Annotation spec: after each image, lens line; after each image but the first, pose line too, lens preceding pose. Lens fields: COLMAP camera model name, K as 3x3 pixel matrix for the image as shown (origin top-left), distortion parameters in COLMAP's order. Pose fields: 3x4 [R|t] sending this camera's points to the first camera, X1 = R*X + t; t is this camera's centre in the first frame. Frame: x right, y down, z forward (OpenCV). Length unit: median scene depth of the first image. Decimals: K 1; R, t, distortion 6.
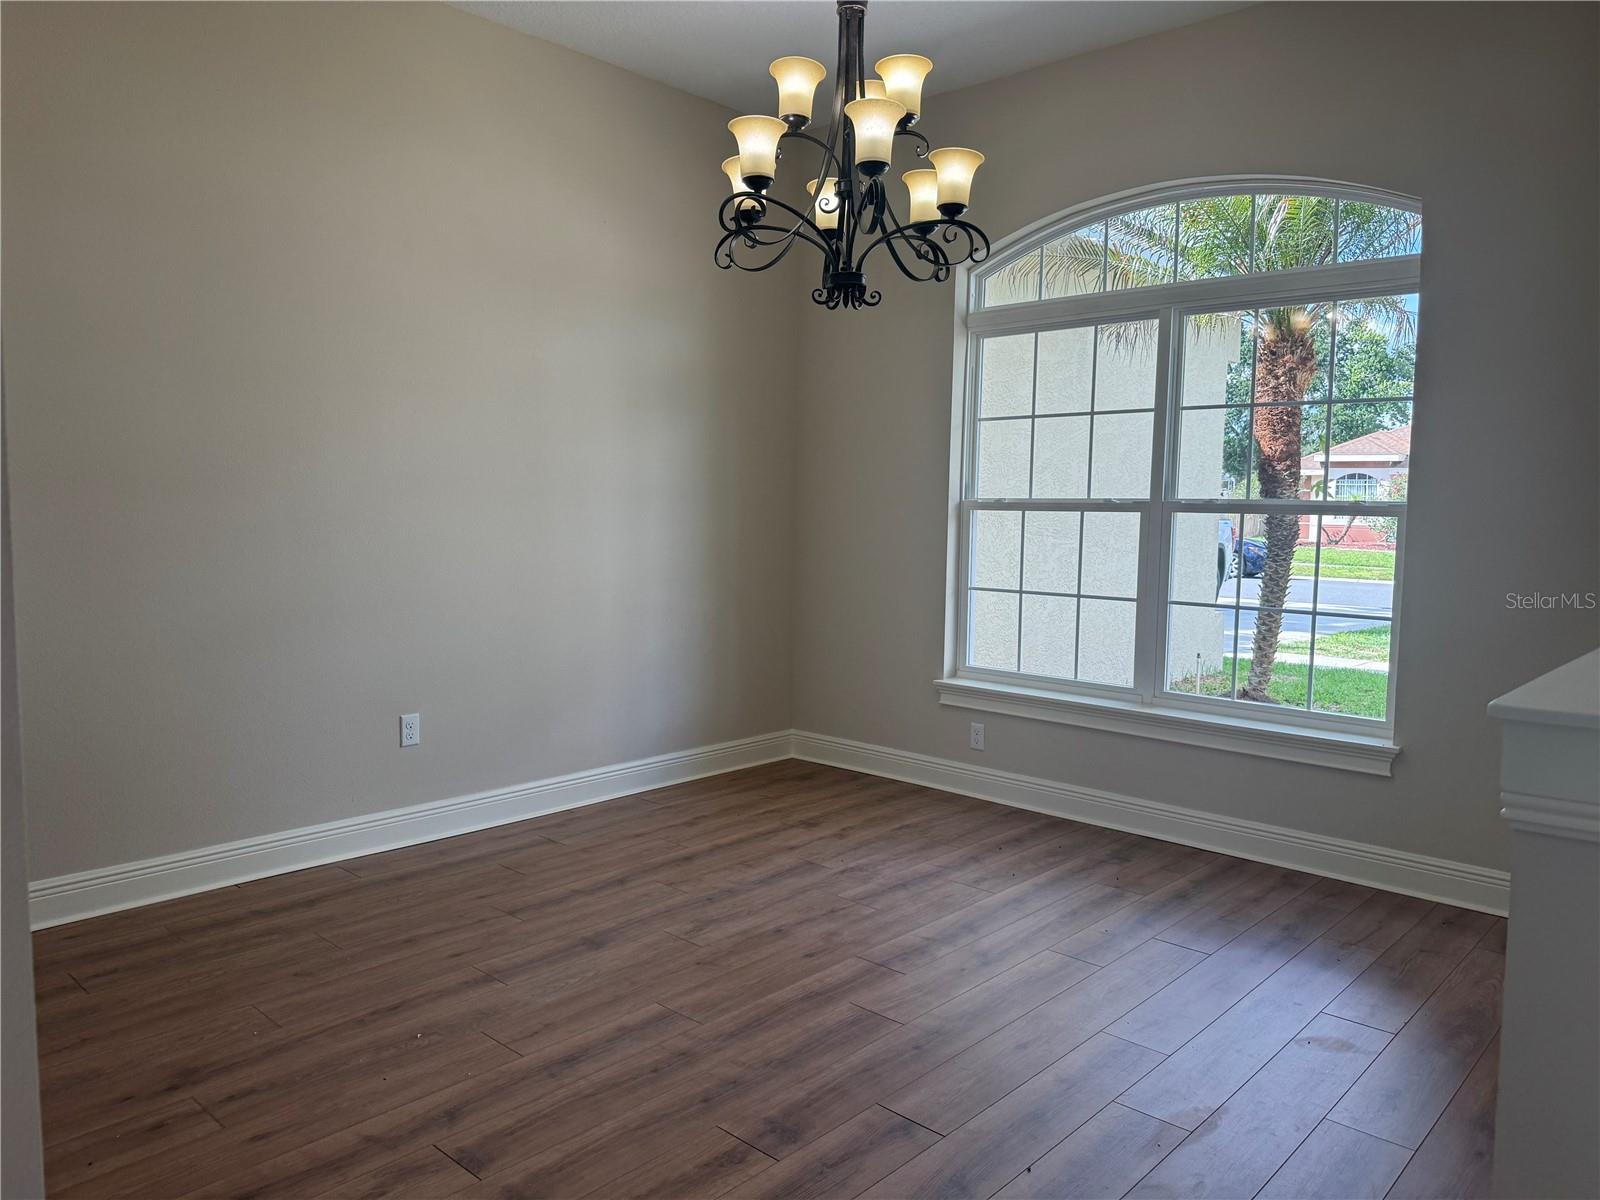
lens RADIAL K [[1118.6, 0, 759.7], [0, 1118.6, 598.0], [0, 0, 1]] dist [0.184769, -0.366480]
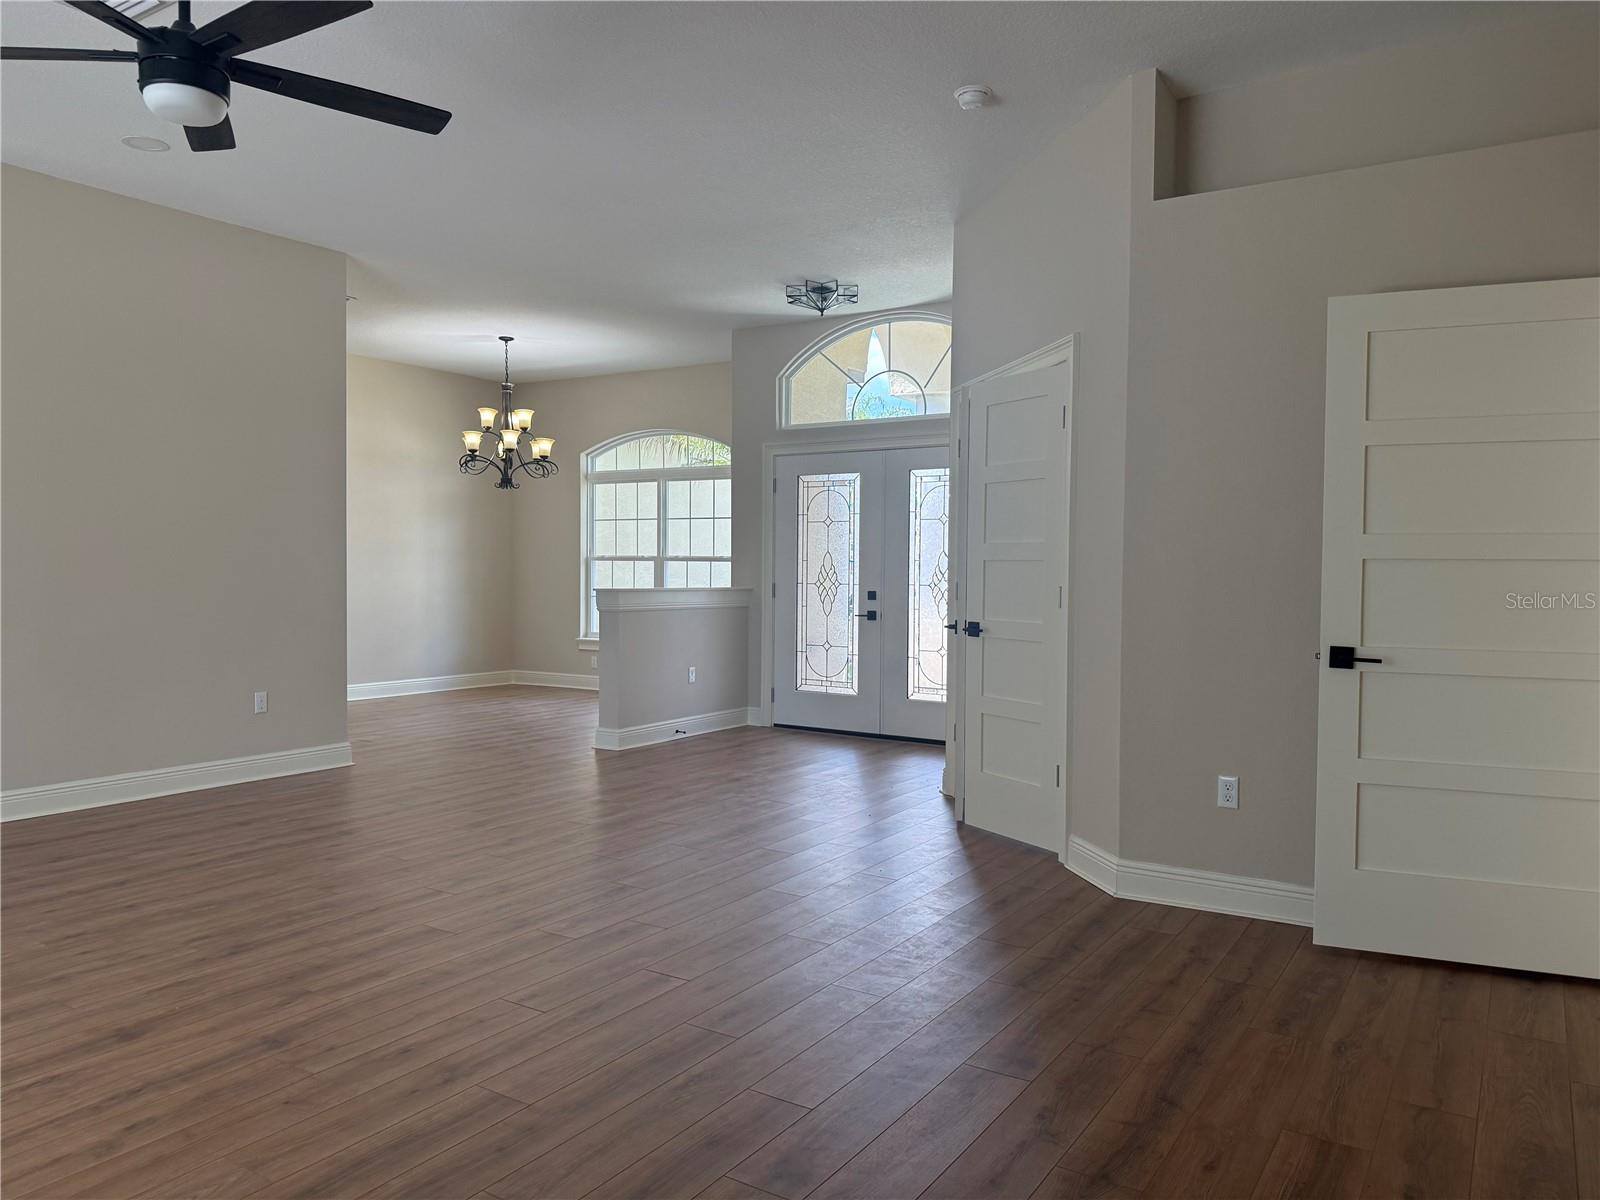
lens RADIAL K [[1144.6, 0, 800.0], [0, 1144.6, 600.0], [0, 0, 1]] dist [0.108187, 0.000056]
pose [[0.980097, -0.011636, 0.198180, 0.185330], [0.022129, 0.998463, -0.050815, 0.160755], [-0.197284, 0.054189, 0.978848, -1.688169]]
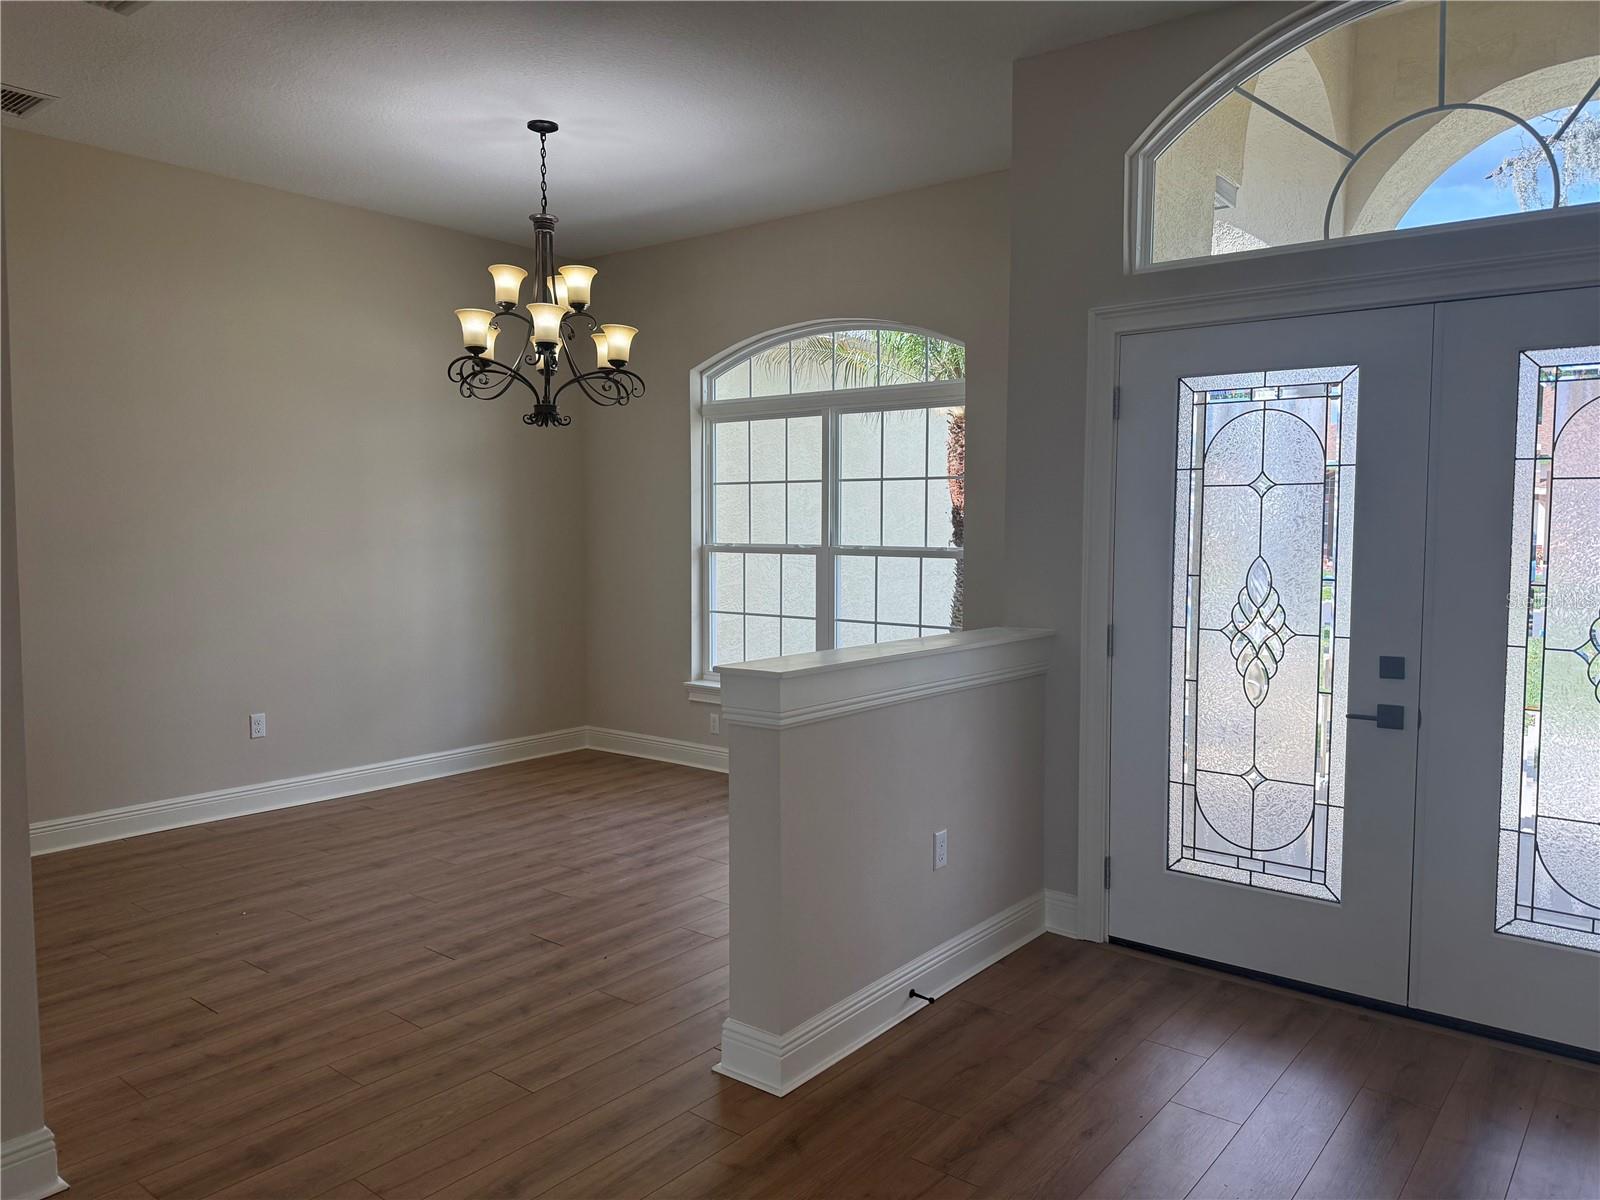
lens RADIAL K [[1124.8, 0, 800.0], [0, 1124.8, 600.0], [0, 0, 1]] dist [0.045919, -0.105534]
pose [[0.994932, -0.018218, 0.098891, 0.213101], [0.019662, 0.999714, -0.013648, -0.003068], [-0.098614, 0.015523, 0.995005, -0.415550]]
